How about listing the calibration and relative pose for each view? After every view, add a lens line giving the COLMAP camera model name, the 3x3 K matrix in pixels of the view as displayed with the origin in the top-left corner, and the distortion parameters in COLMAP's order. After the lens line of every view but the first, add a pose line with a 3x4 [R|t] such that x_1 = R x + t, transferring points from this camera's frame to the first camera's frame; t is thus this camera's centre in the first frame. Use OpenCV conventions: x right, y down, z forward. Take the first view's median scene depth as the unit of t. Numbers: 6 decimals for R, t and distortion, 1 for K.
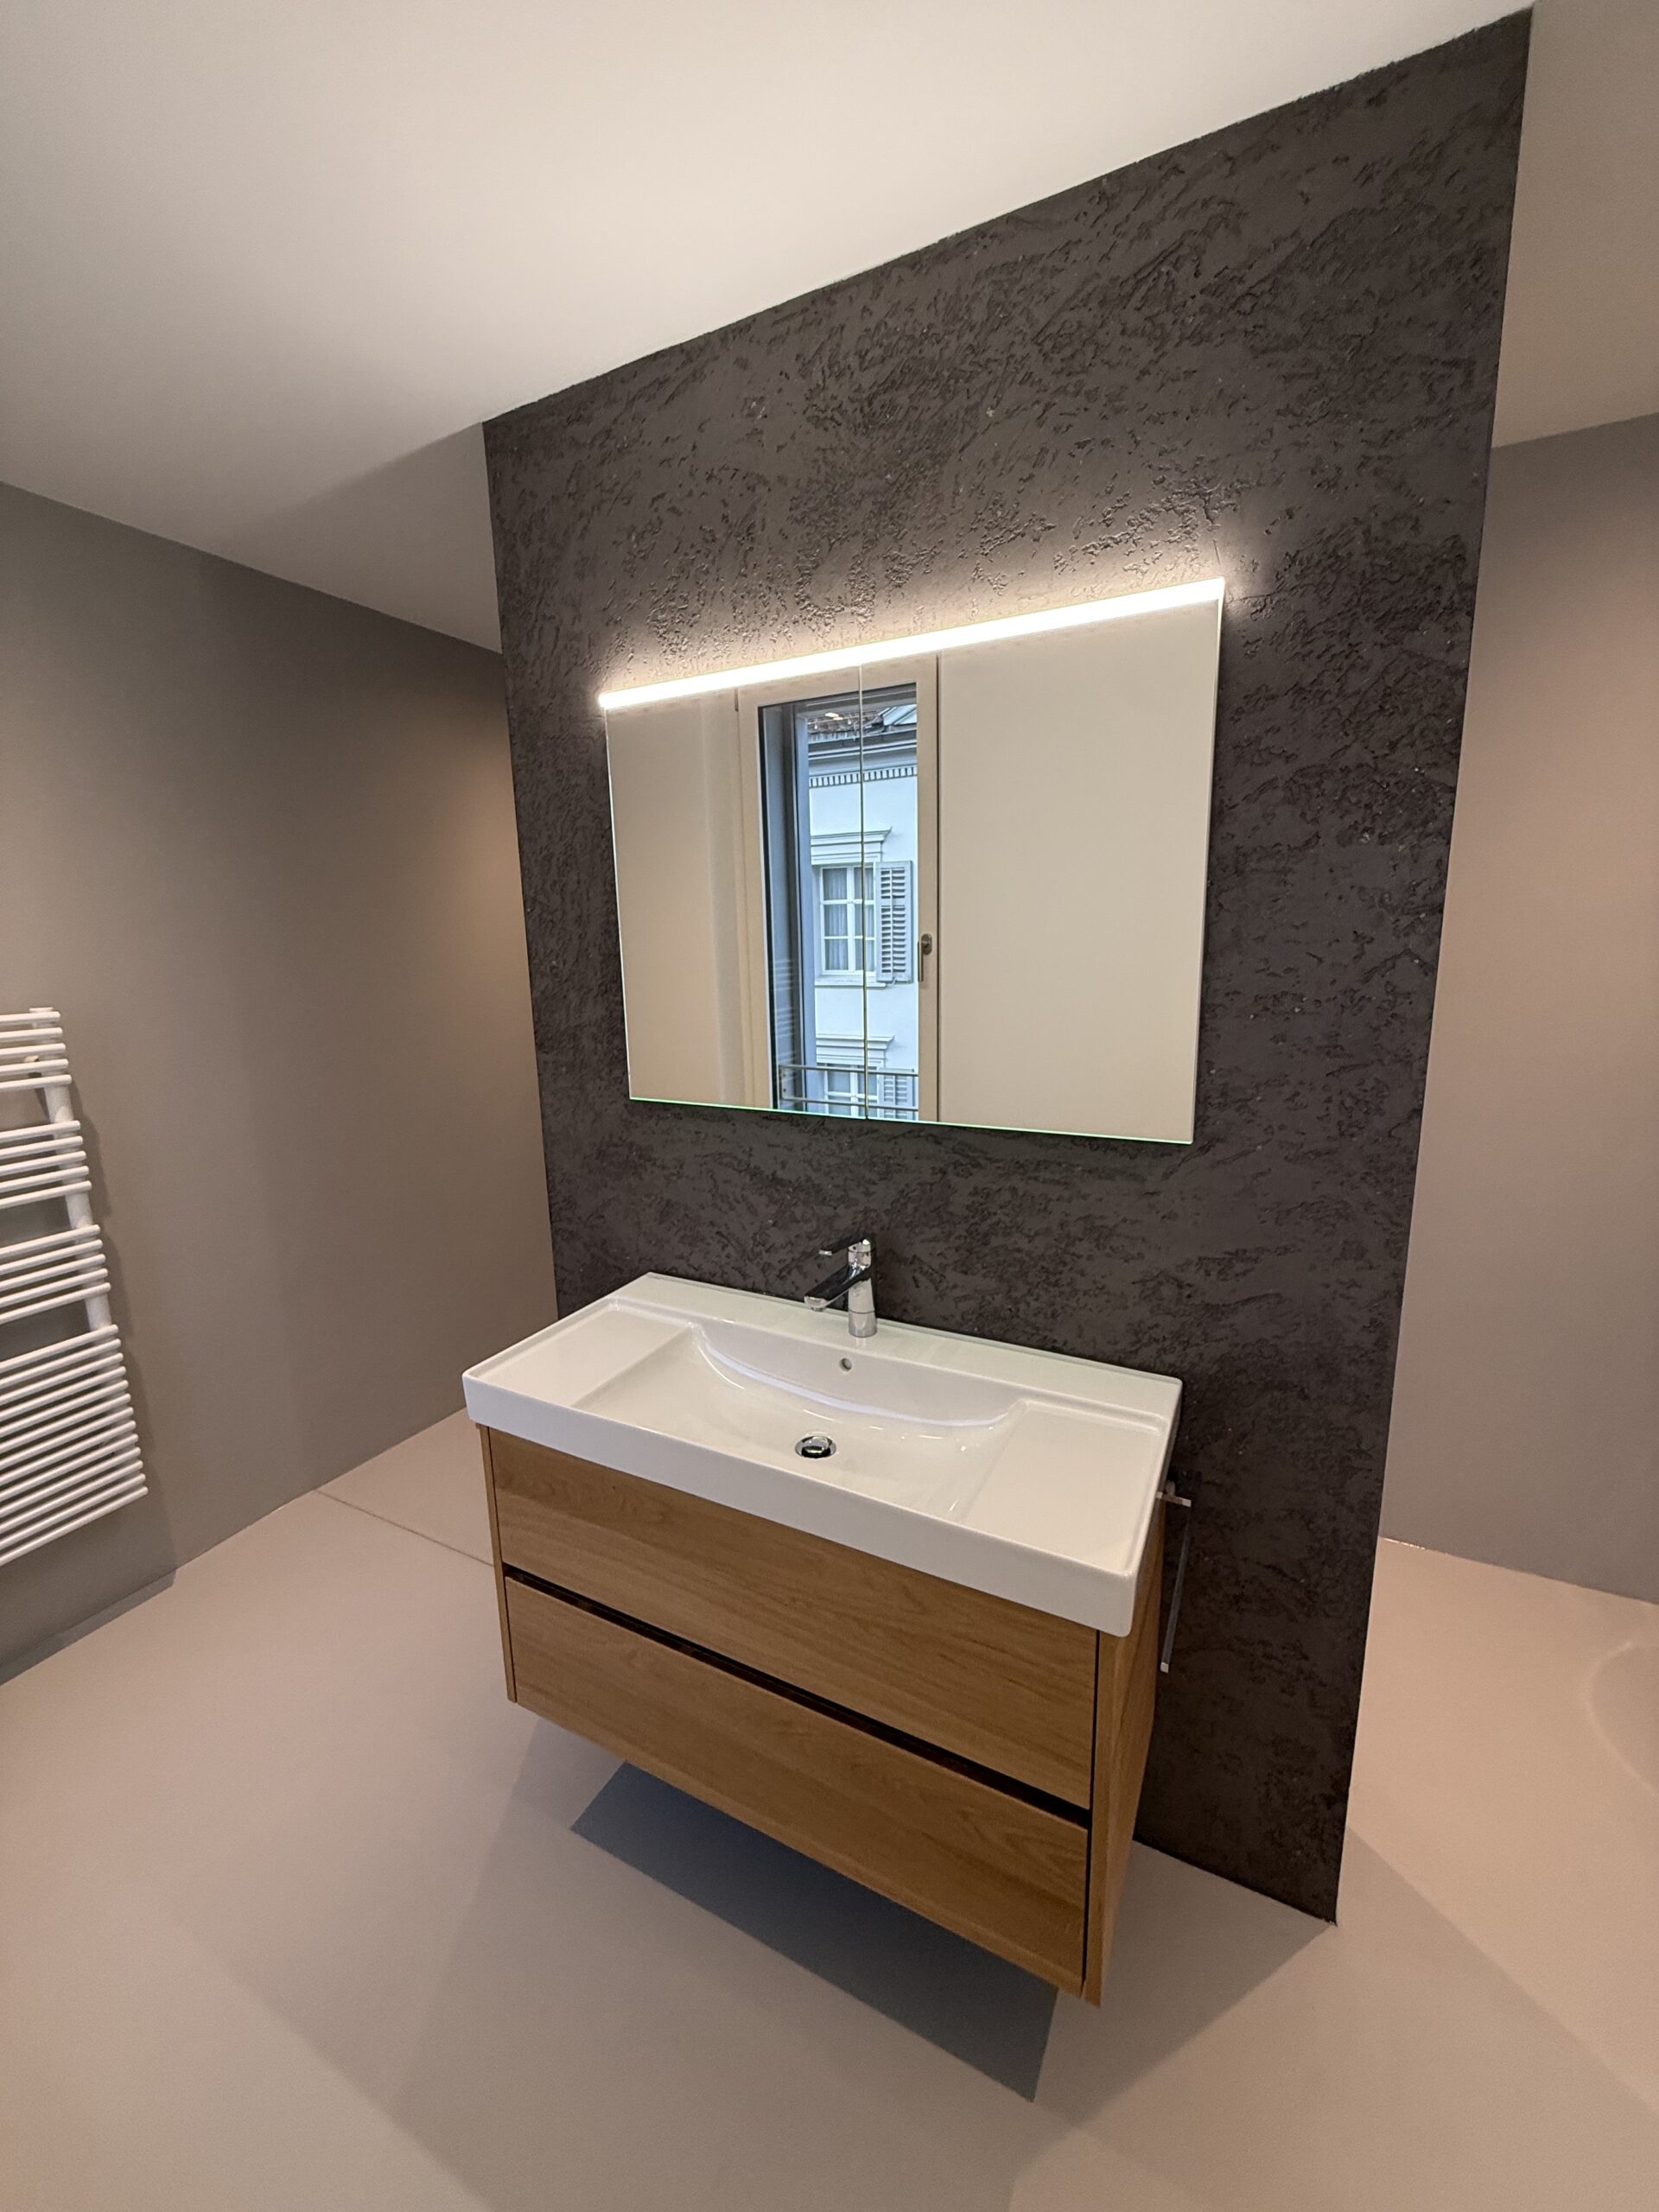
lens RADIAL K [[884.6, 0, 831.1], [0, 884.6, 1104.0], [0, 0, 1]] dist [0.000608, -0.000228]
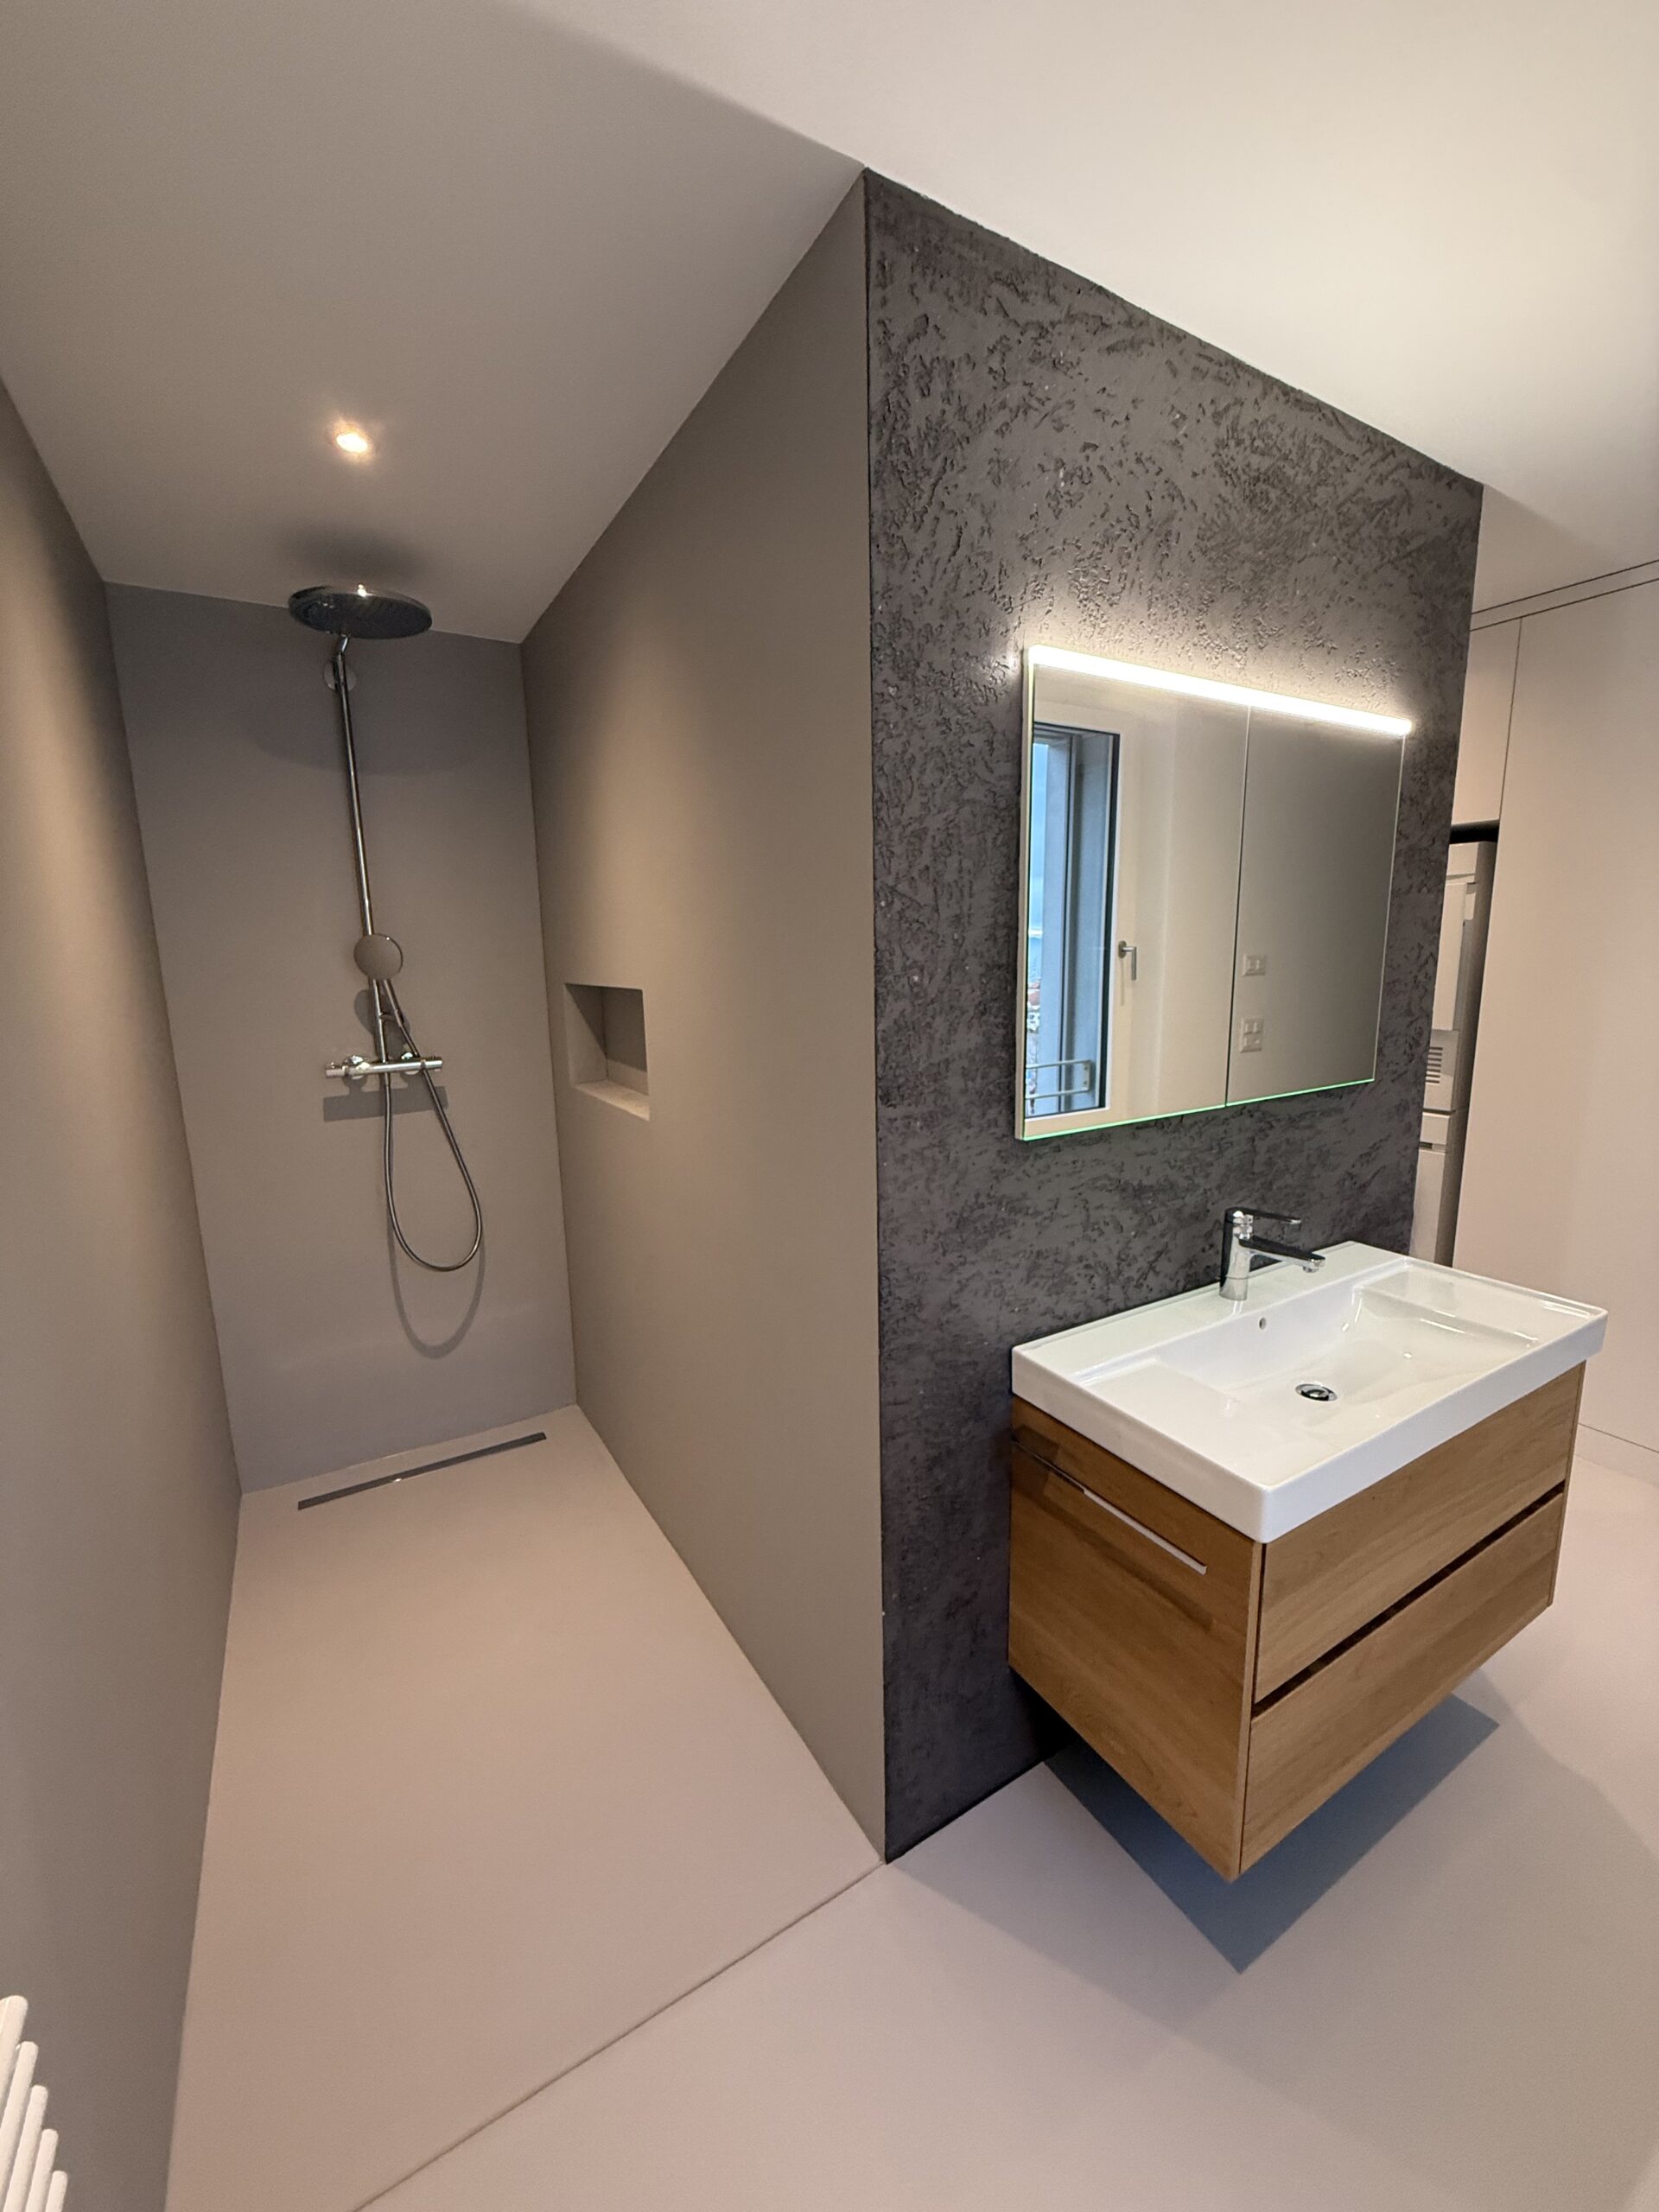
lens RADIAL K [[884.6, 0, 832.8], [0, 884.6, 1107.5], [0, 0, 1]] dist [0.000608, -0.000228]
pose [[0.523183, -0.139236, 0.840769, -1.071024], [0.168369, 0.984005, 0.058186, -0.120471], [-0.835423, 0.111117, 0.538258, 0.747931]]
